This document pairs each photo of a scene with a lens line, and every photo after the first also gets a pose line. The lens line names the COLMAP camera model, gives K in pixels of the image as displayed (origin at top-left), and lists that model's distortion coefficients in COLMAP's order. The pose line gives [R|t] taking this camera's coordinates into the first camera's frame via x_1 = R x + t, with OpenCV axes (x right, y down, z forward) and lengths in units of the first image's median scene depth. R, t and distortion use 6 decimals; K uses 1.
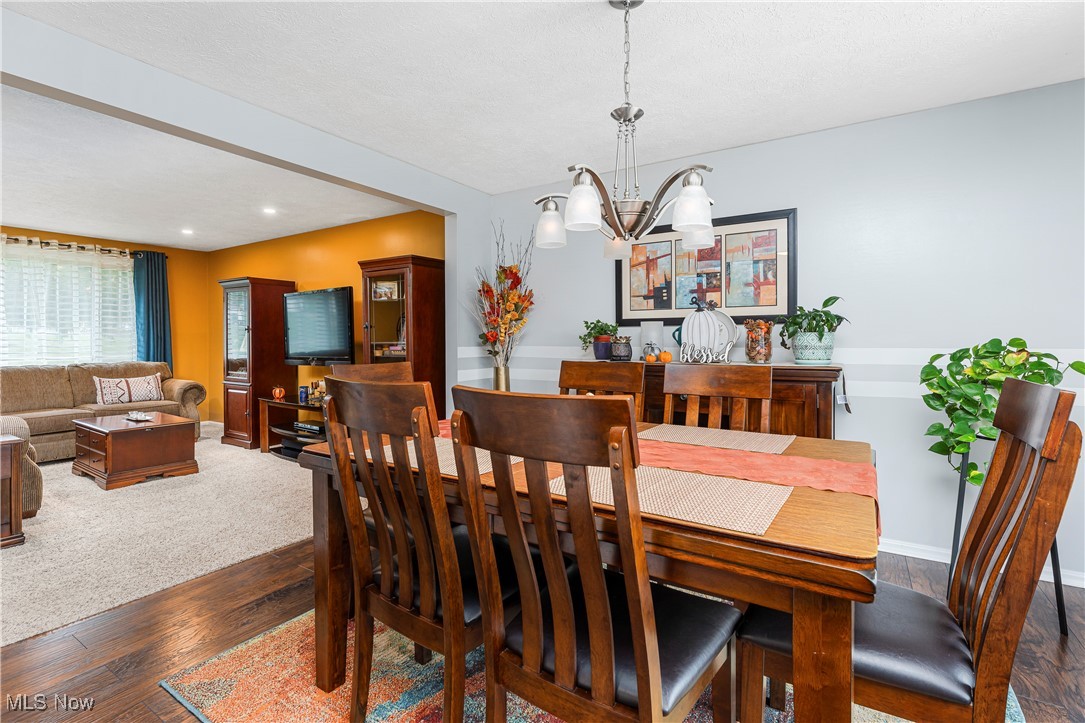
lens RADIAL K [[498.9, 0, 545.5], [0, 498.9, 352.9], [0, 0, 1]] dist [-0.015461, 0.000064]
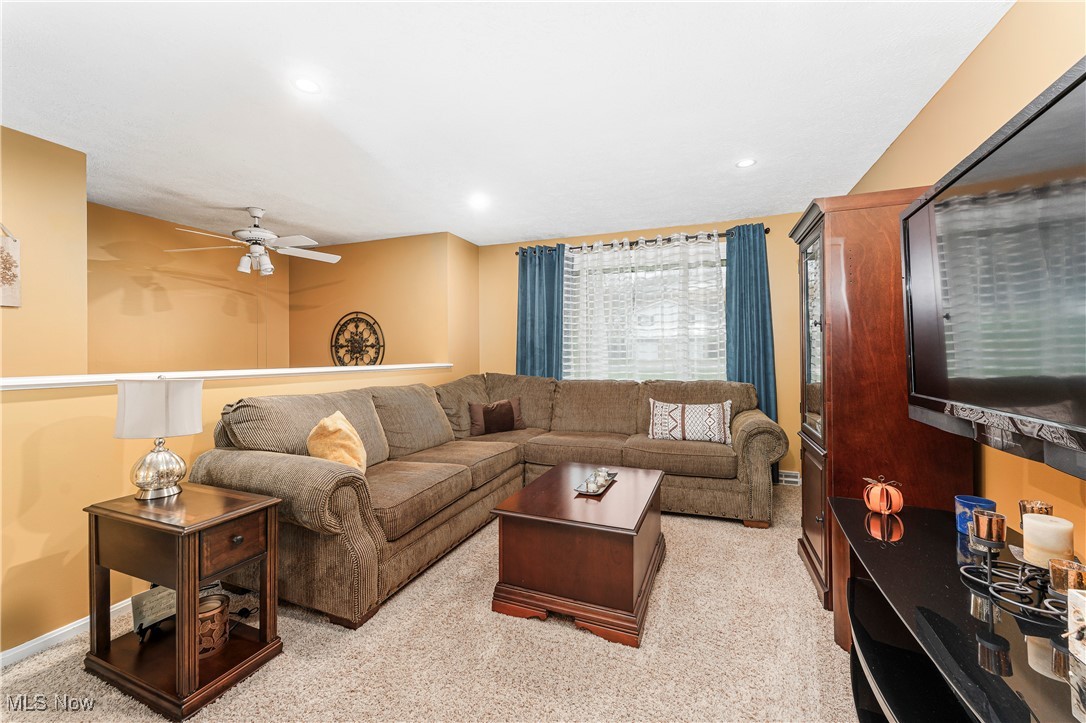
lens RADIAL K [[445.0, 0, 542.0], [0, 445.0, 351.5], [0, 0, 1]] dist [-0.004527, -0.000582]
pose [[0.184935, -0.005315, -0.982736, -0.258247], [-0.014385, 0.999864, -0.008114, -0.017128], [0.982646, 0.015637, 0.184833, 0.682364]]
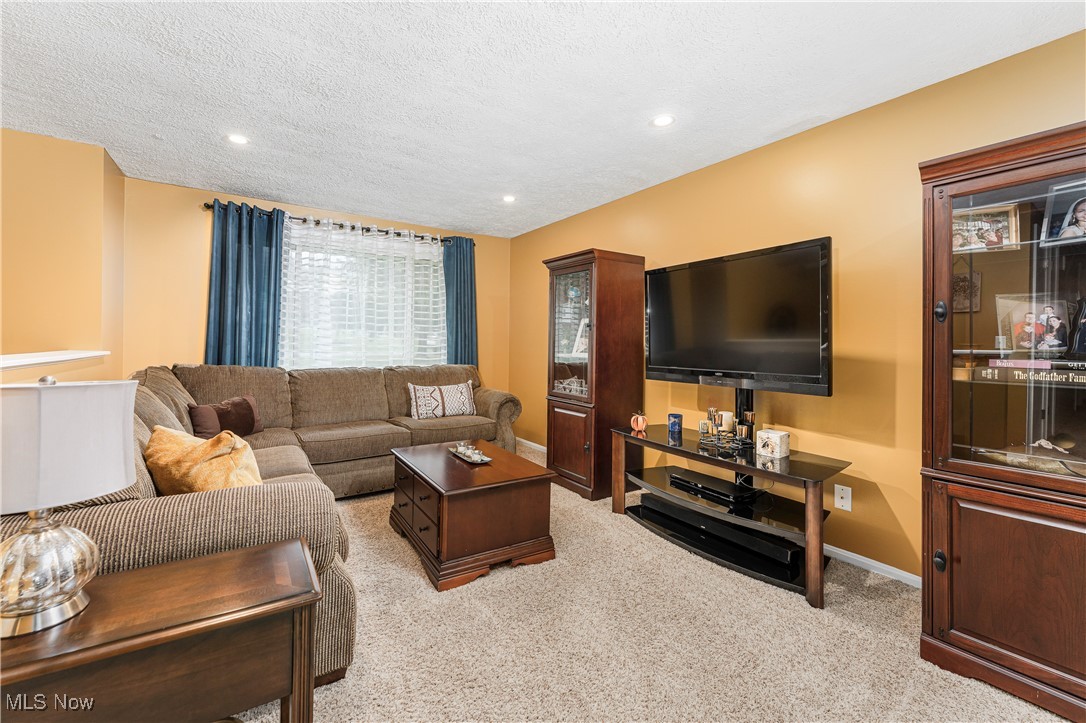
lens RADIAL K [[445.0, 0, 531.8], [0, 445.0, 350.1], [0, 0, 1]] dist [-0.004527, -0.000582]
pose [[0.908977, 0.016825, -0.416508, -0.408215], [-0.020094, 0.999792, -0.003465, -0.008835], [0.416363, 0.011519, 0.909126, 0.396108]]
